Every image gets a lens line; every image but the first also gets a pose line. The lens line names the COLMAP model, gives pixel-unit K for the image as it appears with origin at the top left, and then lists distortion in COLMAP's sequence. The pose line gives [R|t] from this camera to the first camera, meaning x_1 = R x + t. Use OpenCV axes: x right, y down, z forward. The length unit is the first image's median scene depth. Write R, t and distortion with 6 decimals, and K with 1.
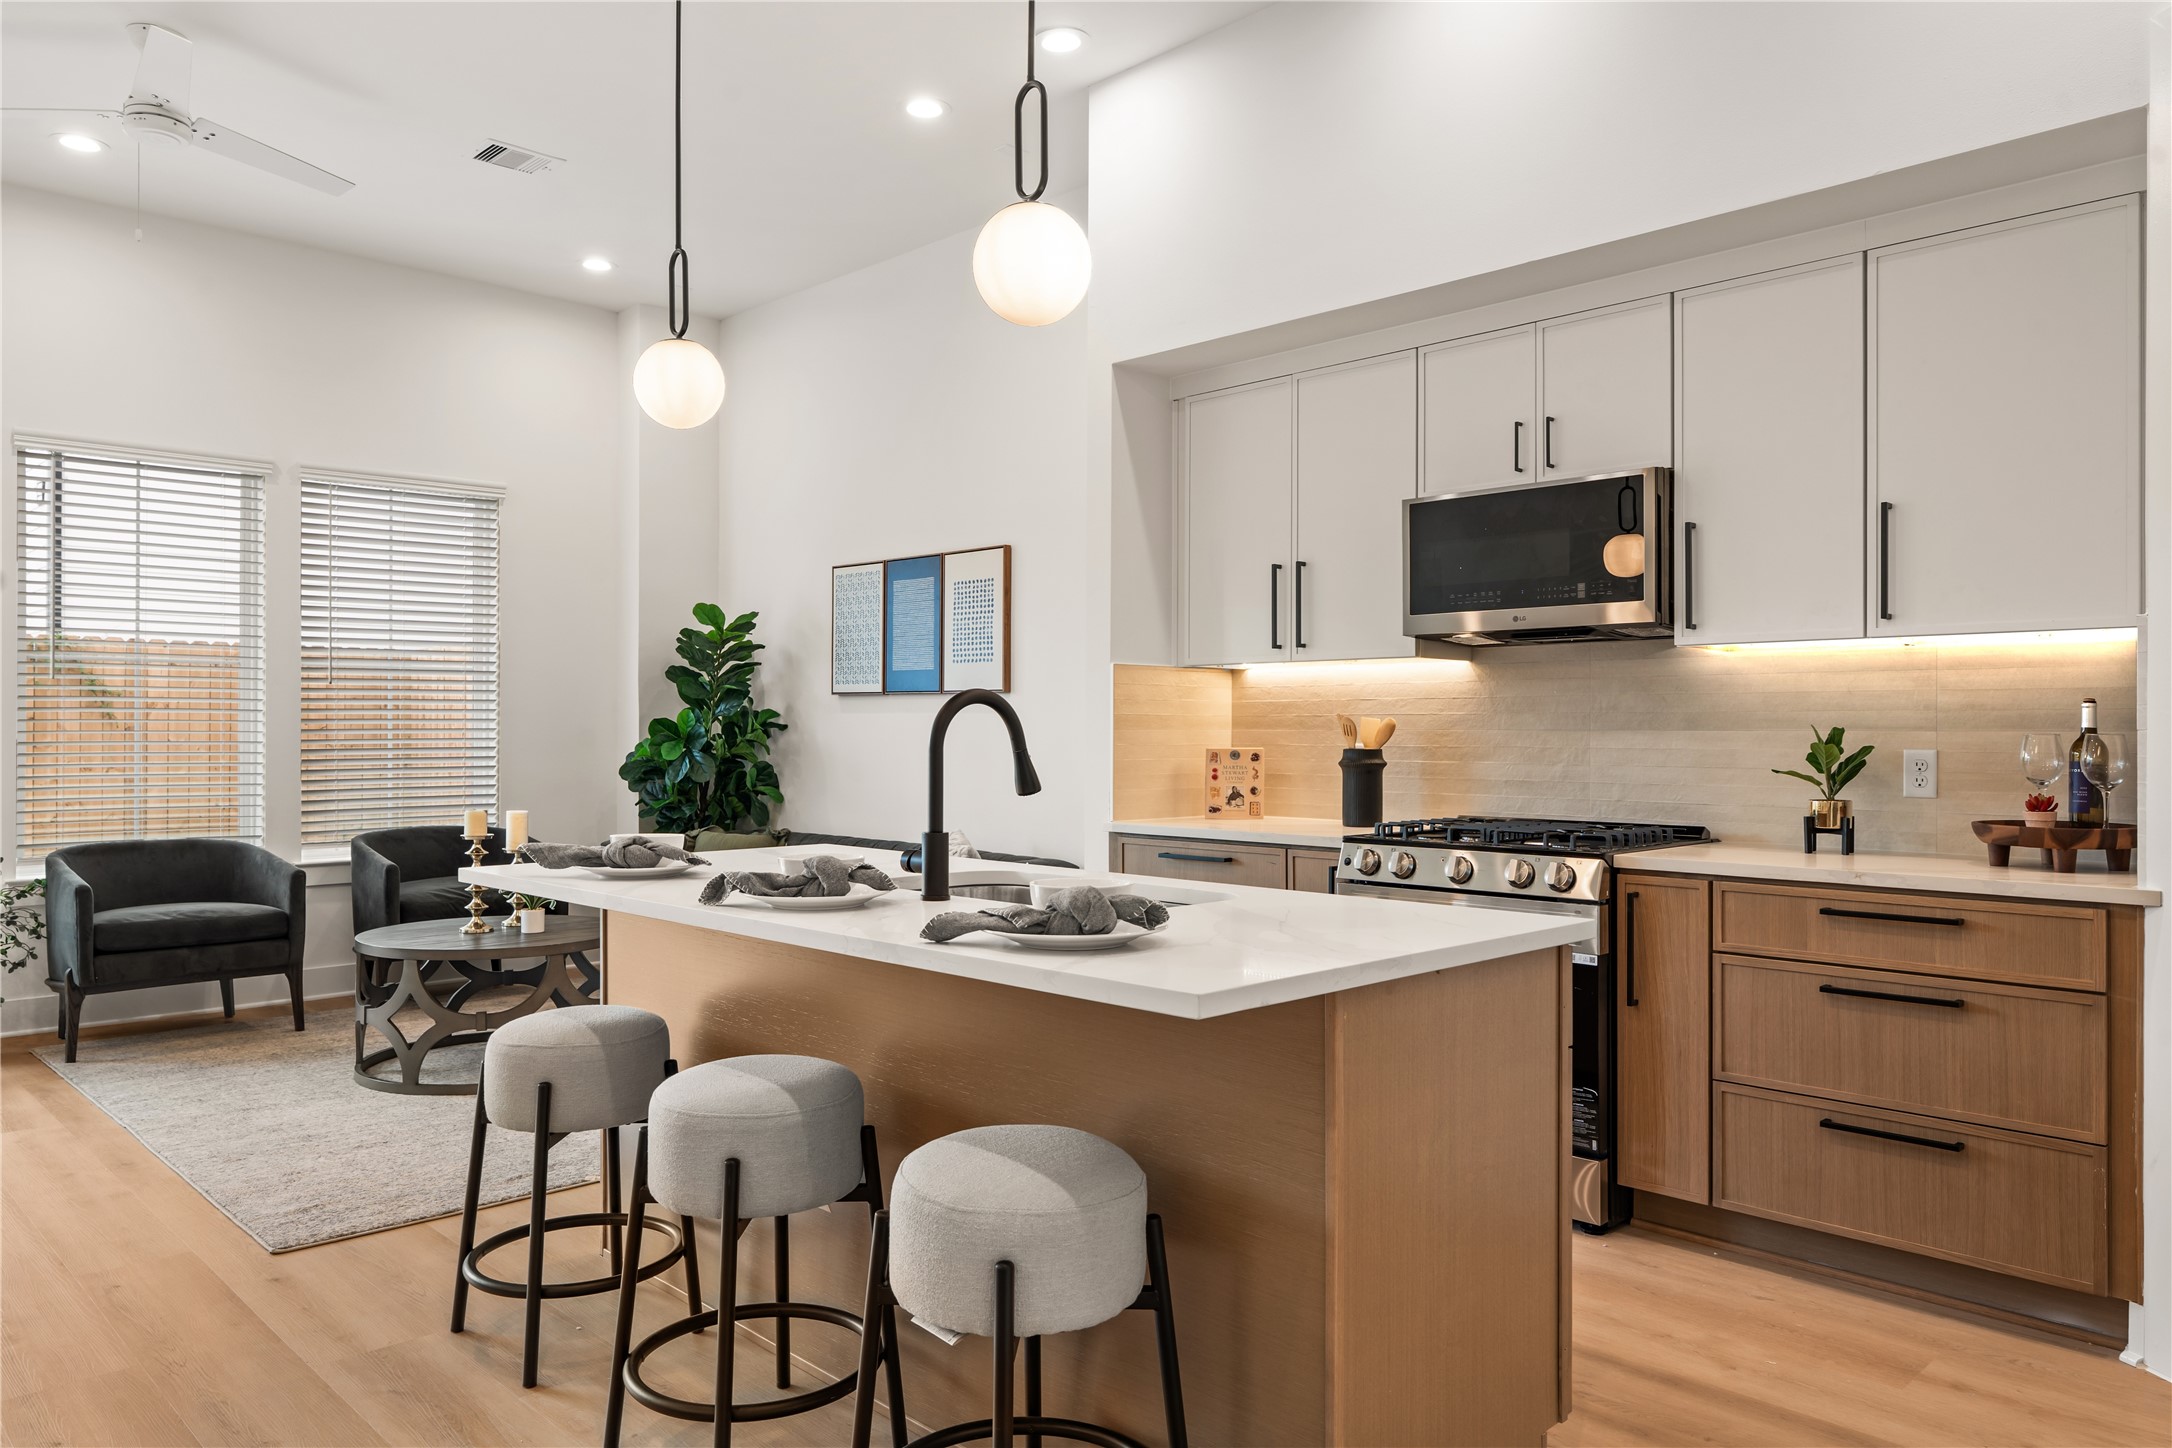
lens RADIAL K [[1467.4, 0, 1095.0], [0, 1467.4, 732.6], [0, 0, 1]] dist [0.007579, -0.003235]
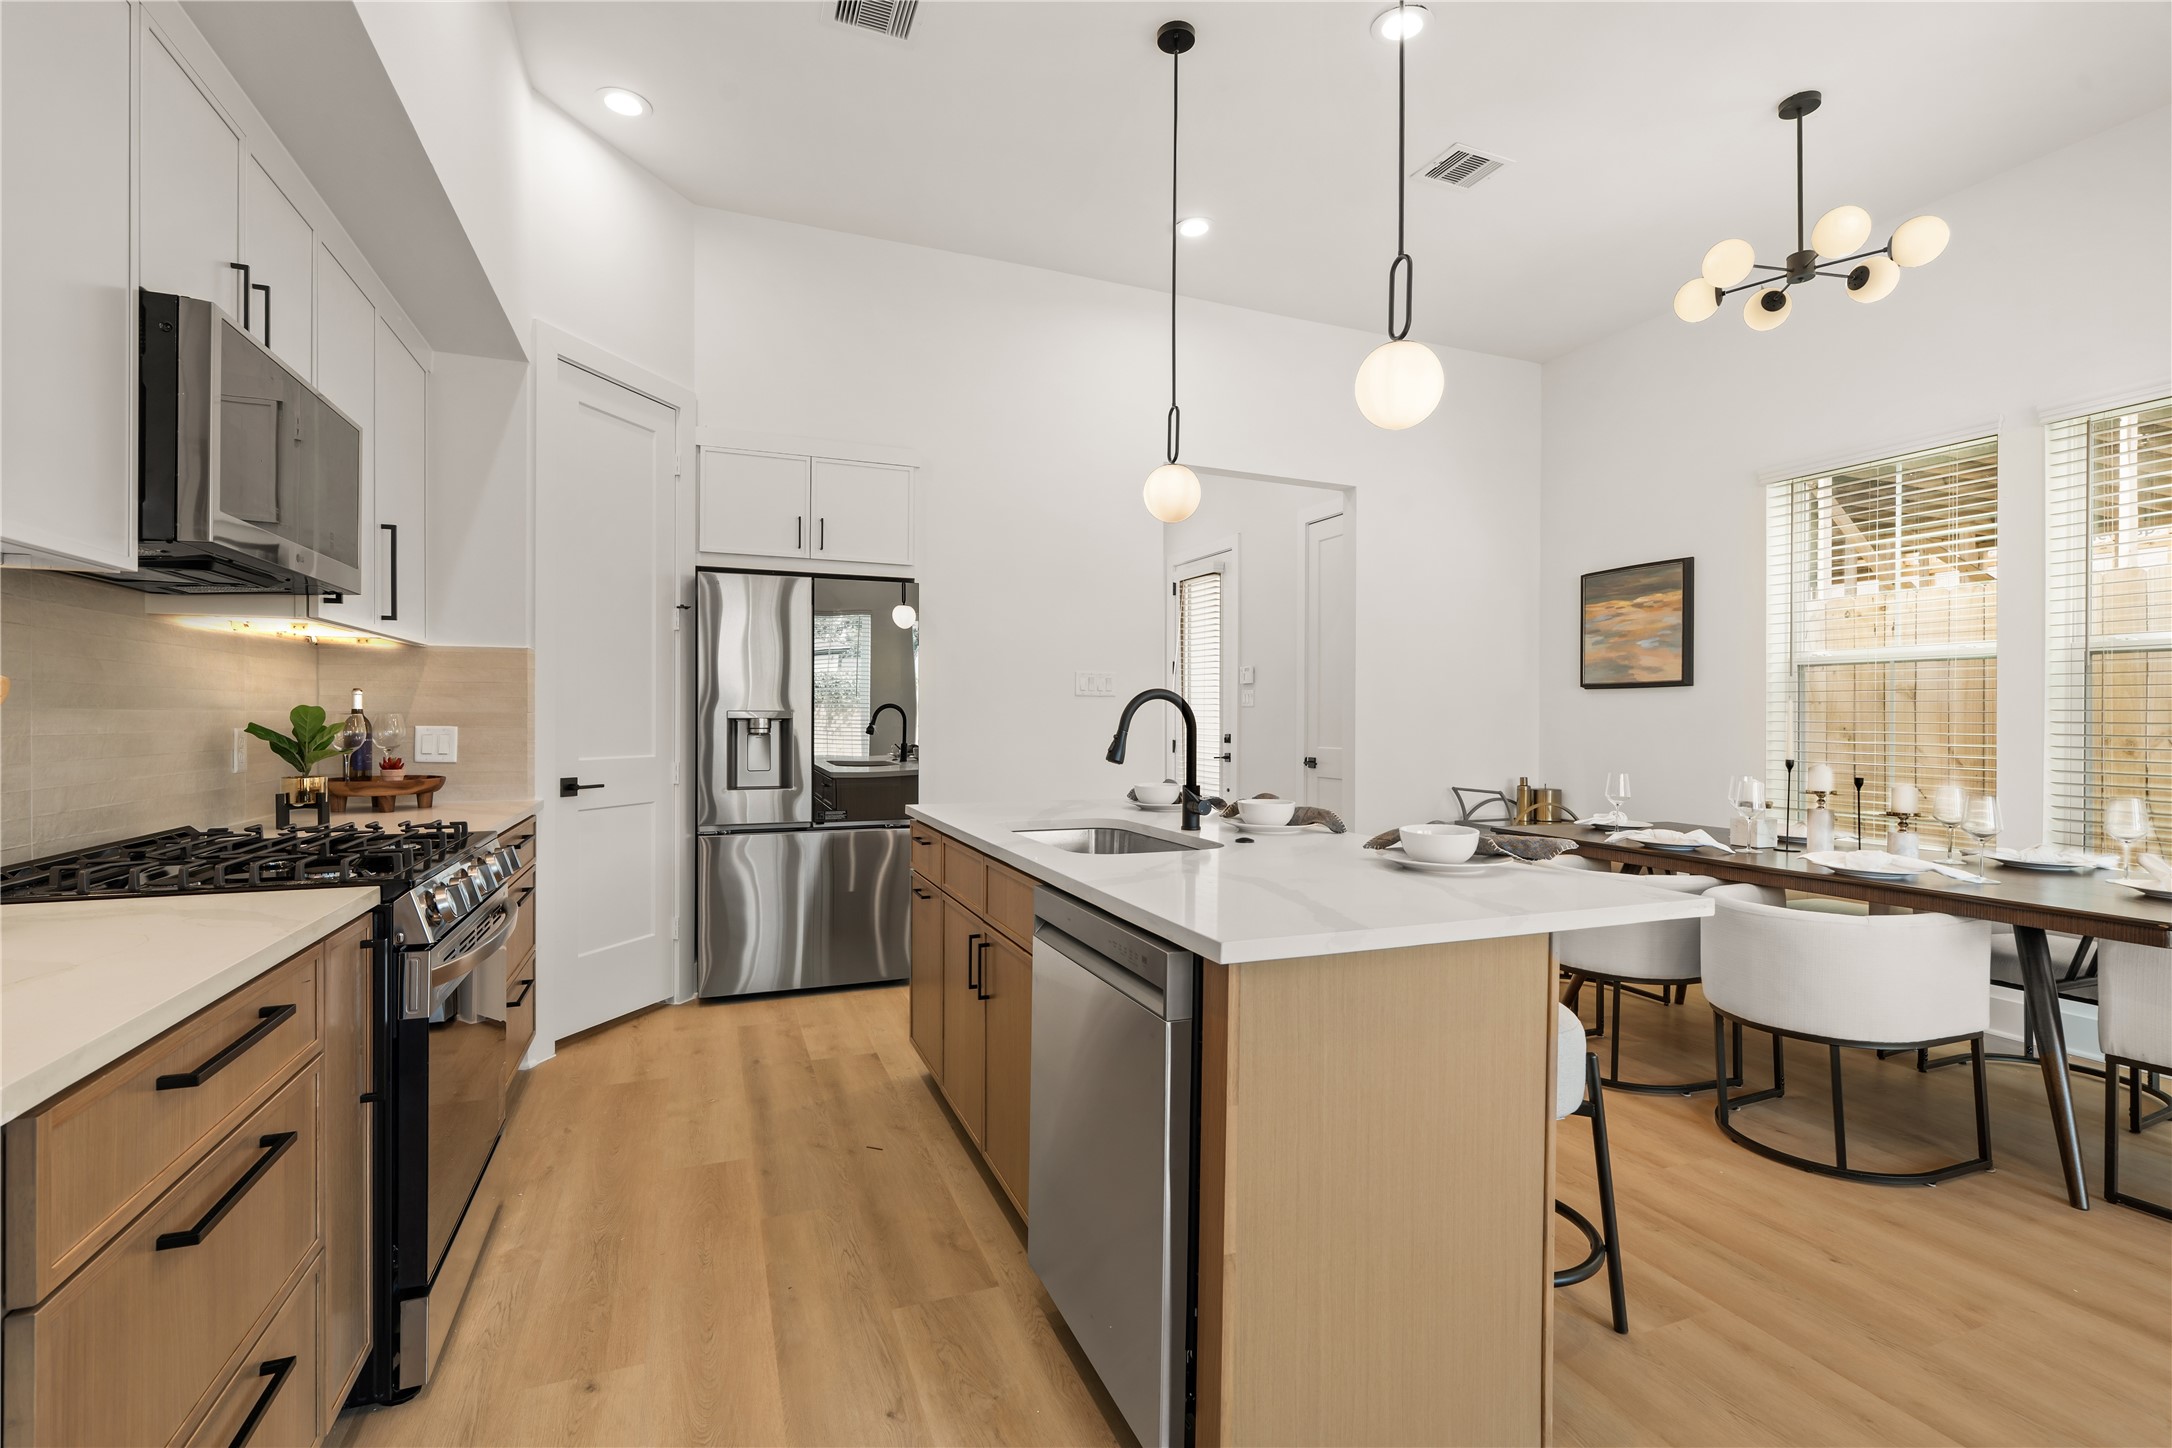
lens RADIAL K [[980.1, 0, 1085.3], [0, 980.1, 705.1], [0, 0, 1]] dist [-0.007676, 0.004032]
pose [[-0.921425, -0.002764, 0.388546, -0.227537], [-0.007030, 0.999930, -0.009557, -0.001882], [-0.388492, -0.011537, -0.921380, 1.119153]]
